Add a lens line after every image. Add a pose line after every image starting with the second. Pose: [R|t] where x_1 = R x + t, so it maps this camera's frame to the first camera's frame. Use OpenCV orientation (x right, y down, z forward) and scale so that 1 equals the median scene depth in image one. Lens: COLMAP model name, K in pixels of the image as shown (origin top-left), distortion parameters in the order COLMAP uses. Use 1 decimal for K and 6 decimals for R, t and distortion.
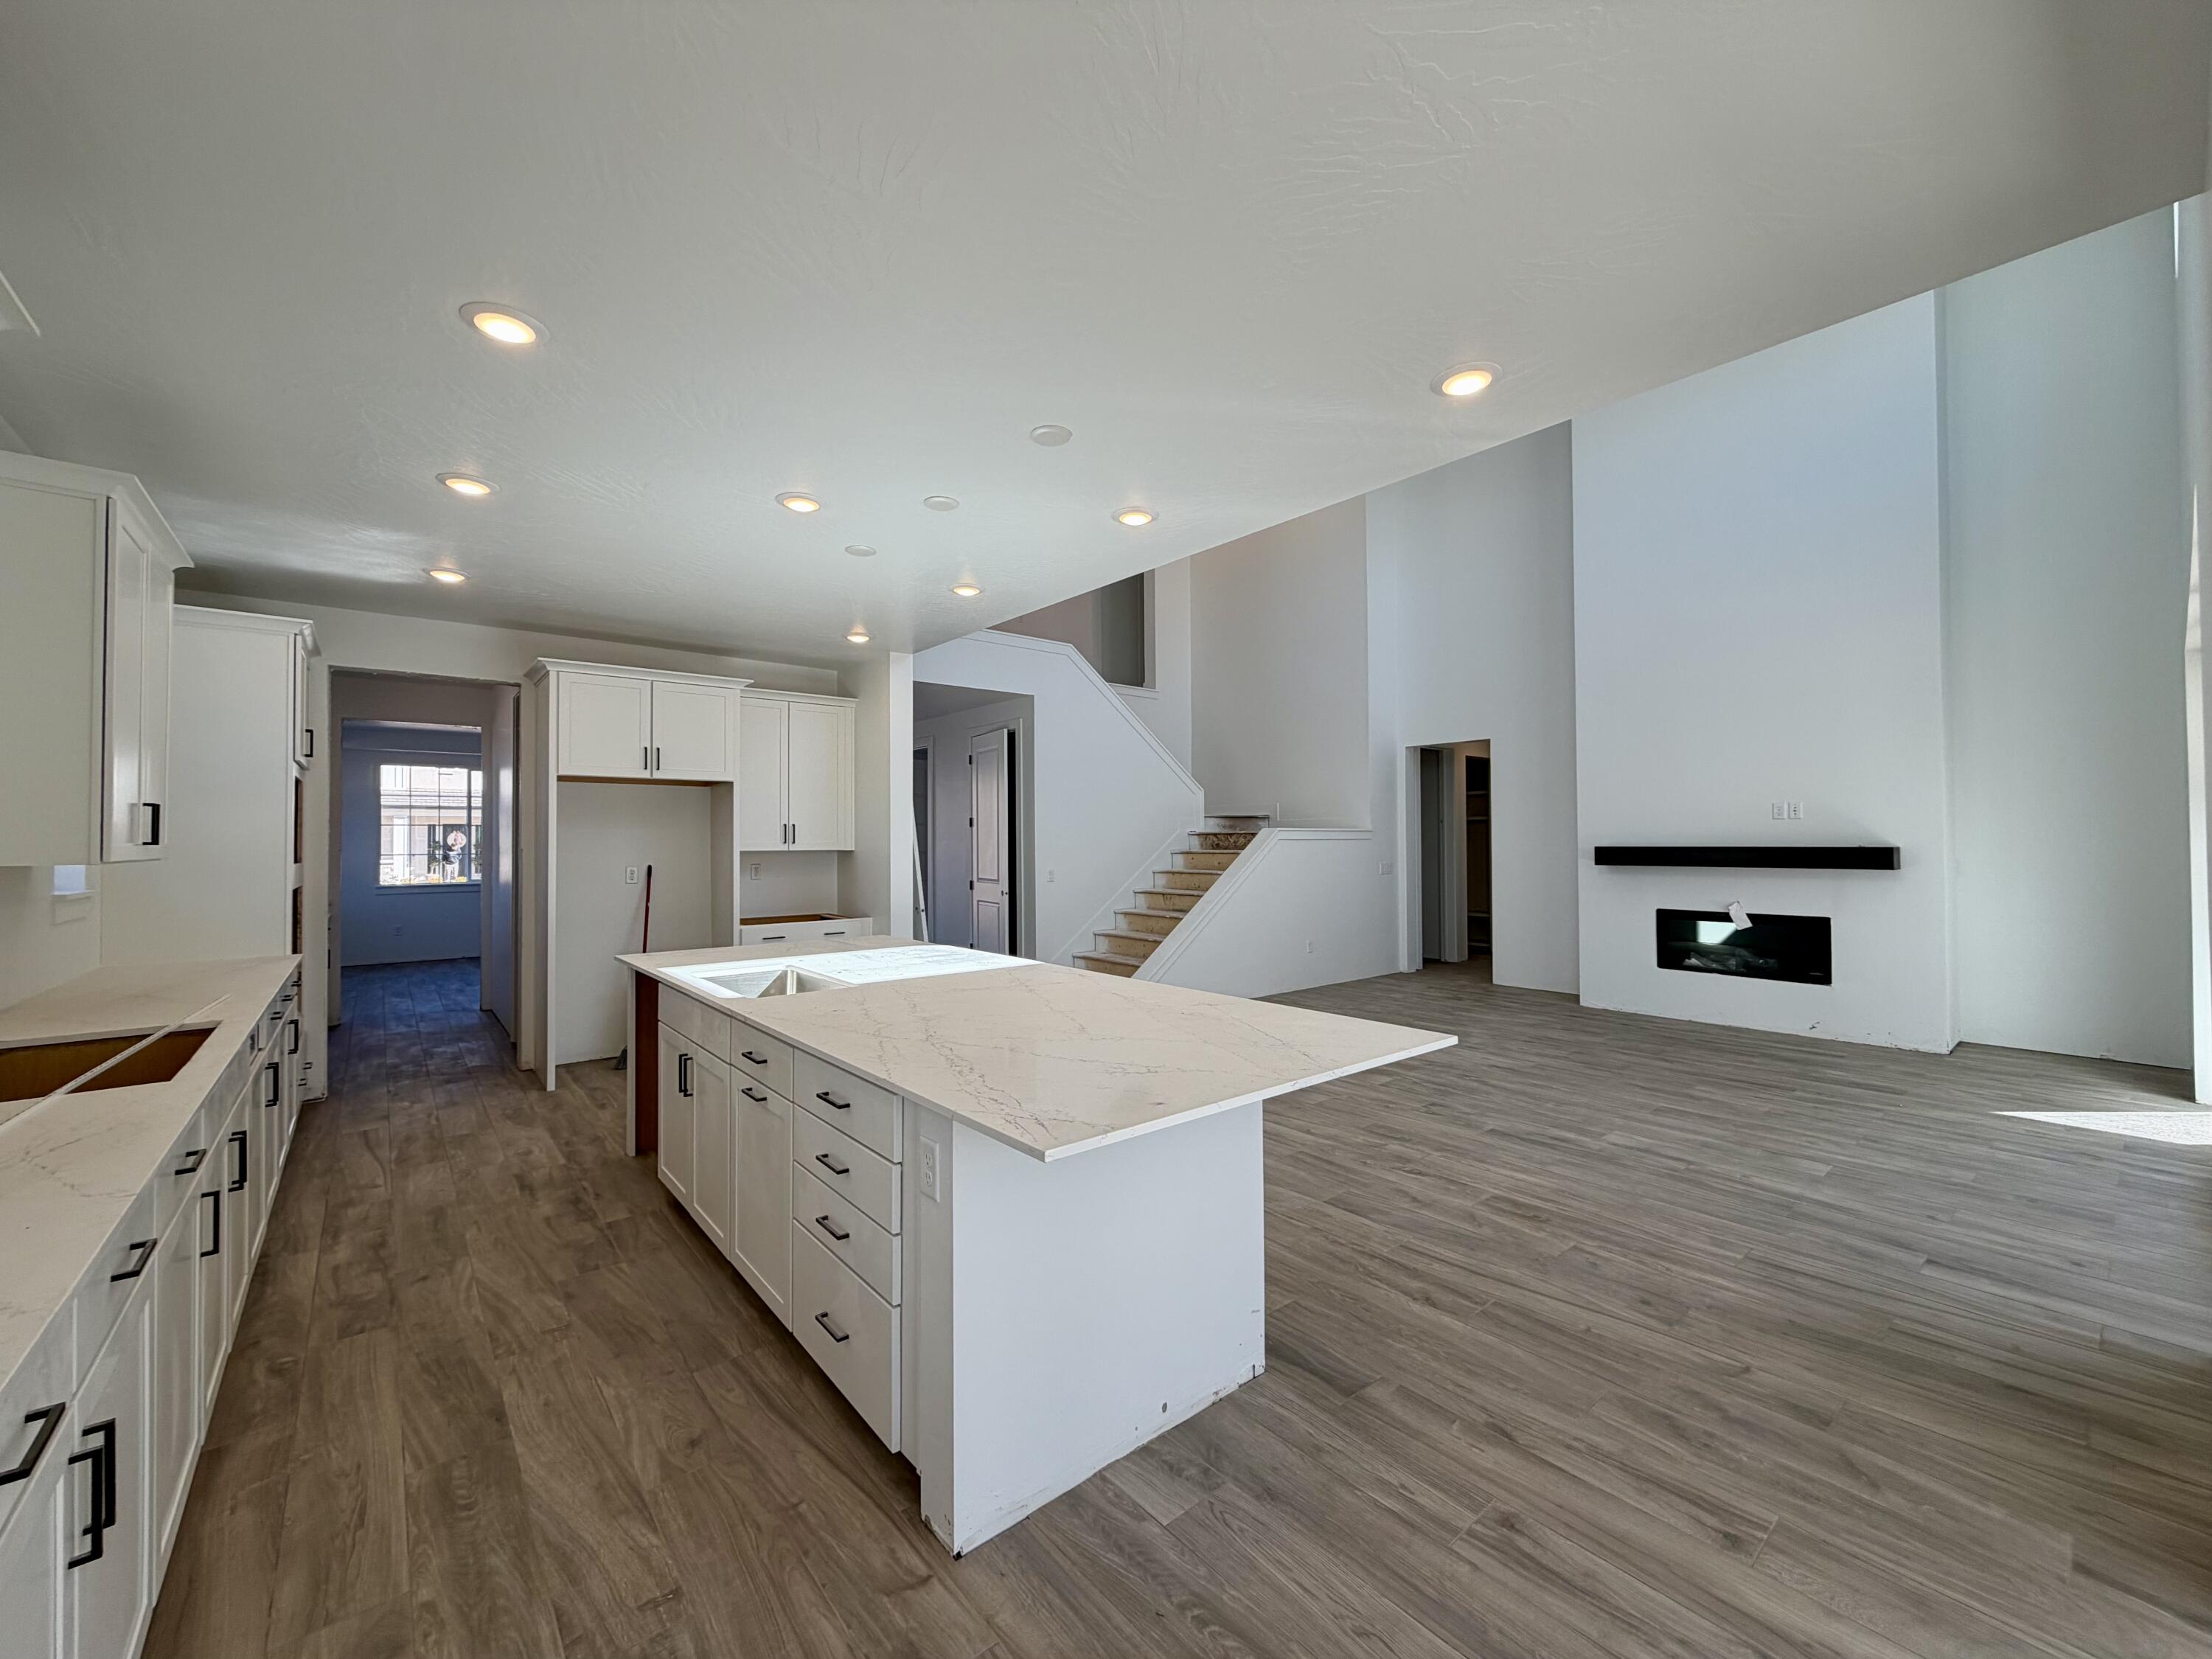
lens RADIAL K [[879.3, 0, 1100.3], [0, 879.3, 829.5], [0, 0, 1]] dist [0.003049, 0.000112]
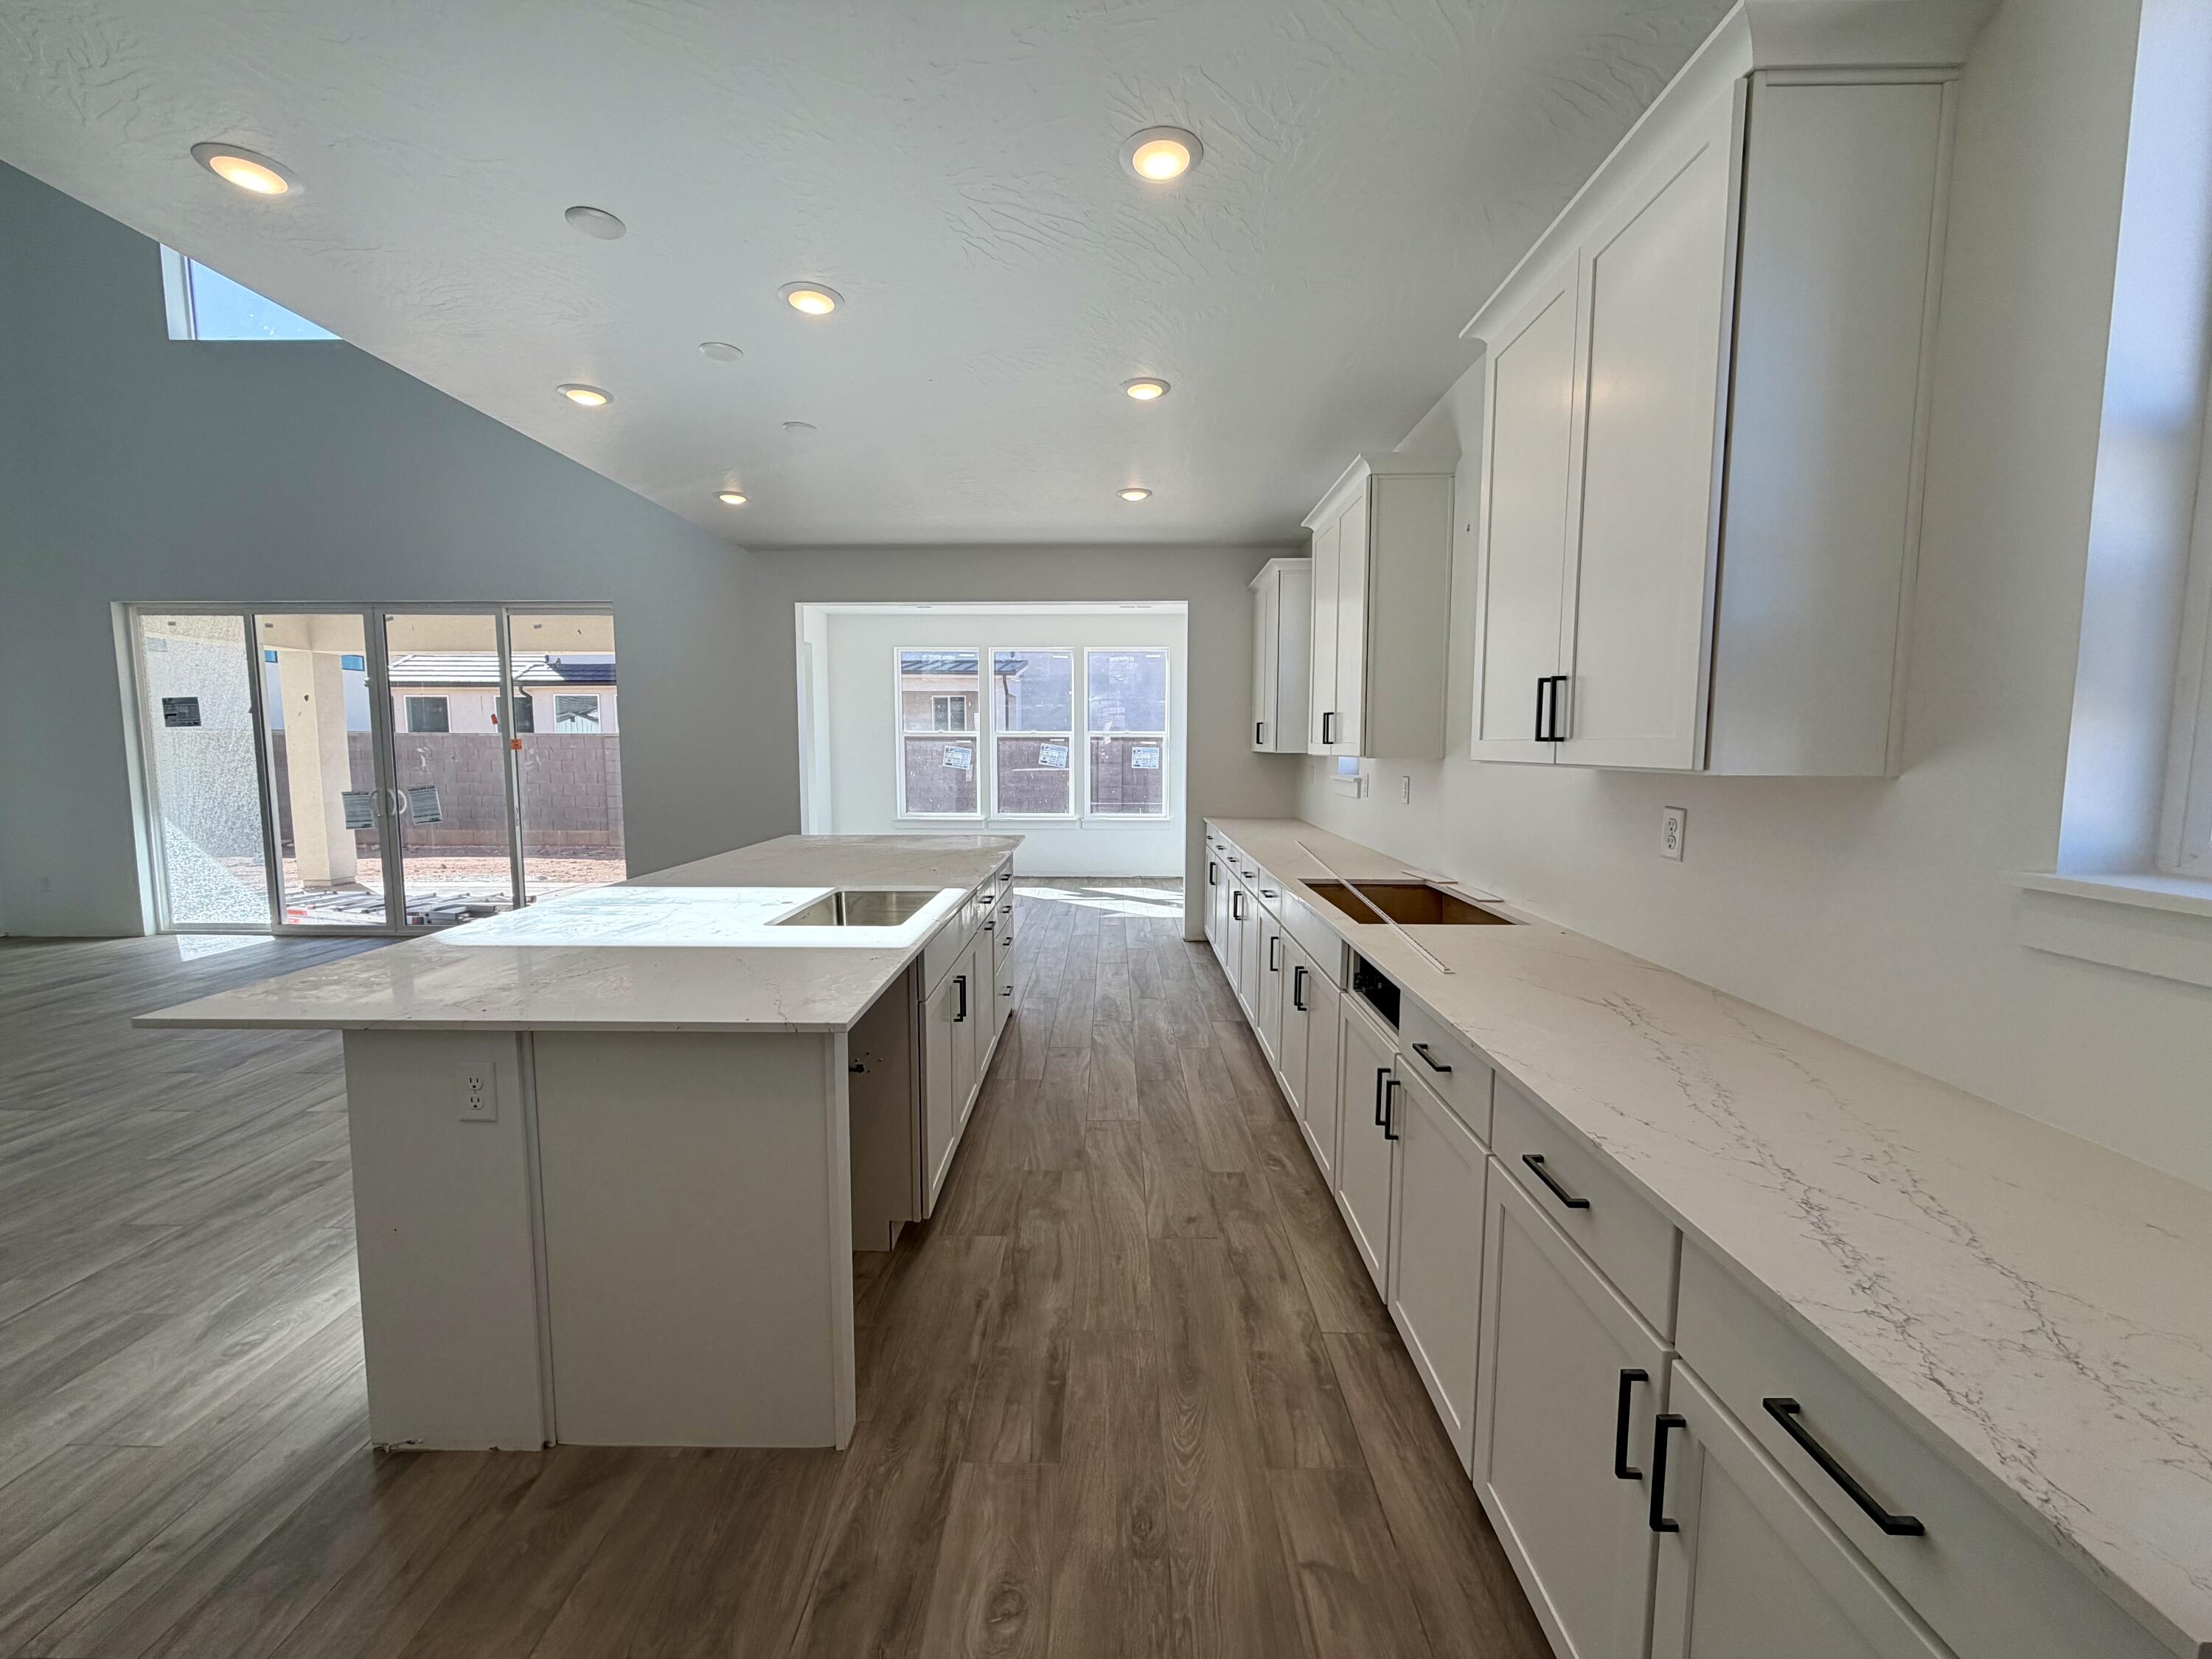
lens RADIAL K [[879.3, 0, 1092.7], [0, 879.3, 830.3], [0, 0, 1]] dist [0.003049, 0.000112]
pose [[-0.757280, -0.058154, 0.650496, -0.947312], [-0.005179, 0.996531, 0.083060, 0.025681], [-0.653070, 0.059531, -0.754954, 1.300981]]
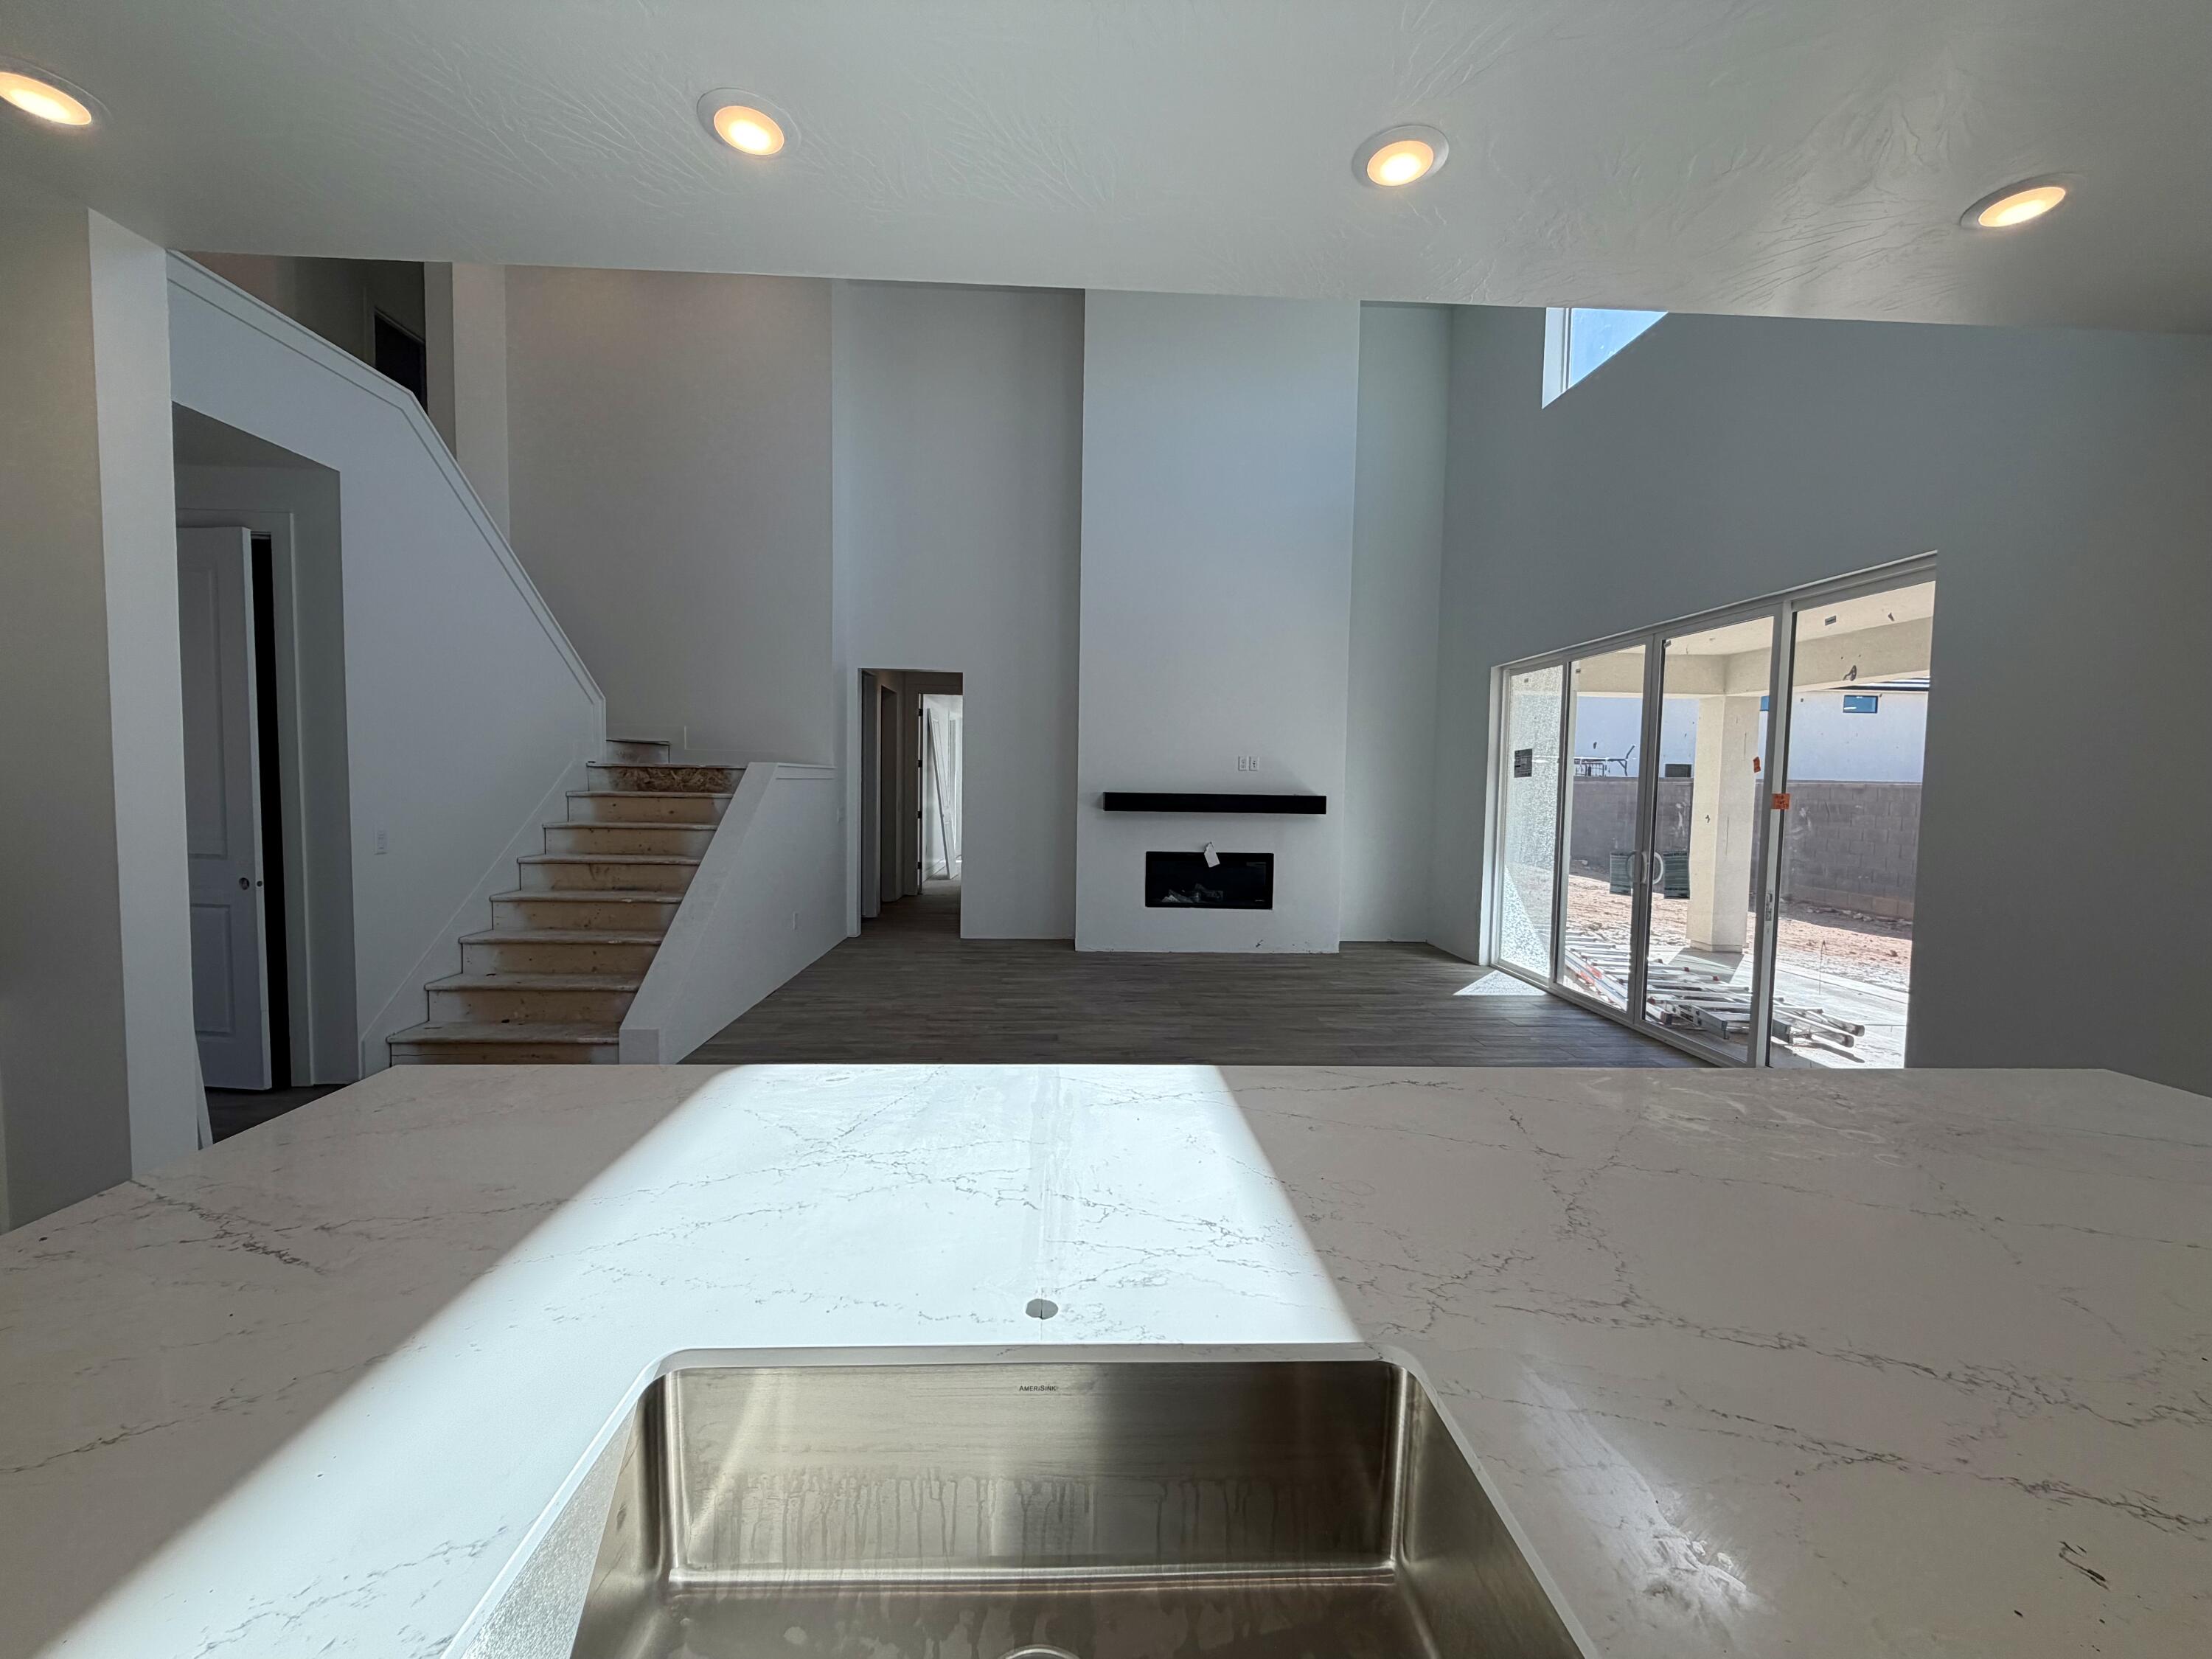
lens RADIAL K [[879.3, 0, 1120.6], [0, 879.3, 835.2], [0, 0, 1]] dist [0.003049, 0.000112]
pose [[0.603624, -0.034643, 0.796516, -0.437730], [-0.031159, 0.997267, 0.066988, 0.000803], [-0.796660, -0.065254, 0.600895, 0.739505]]
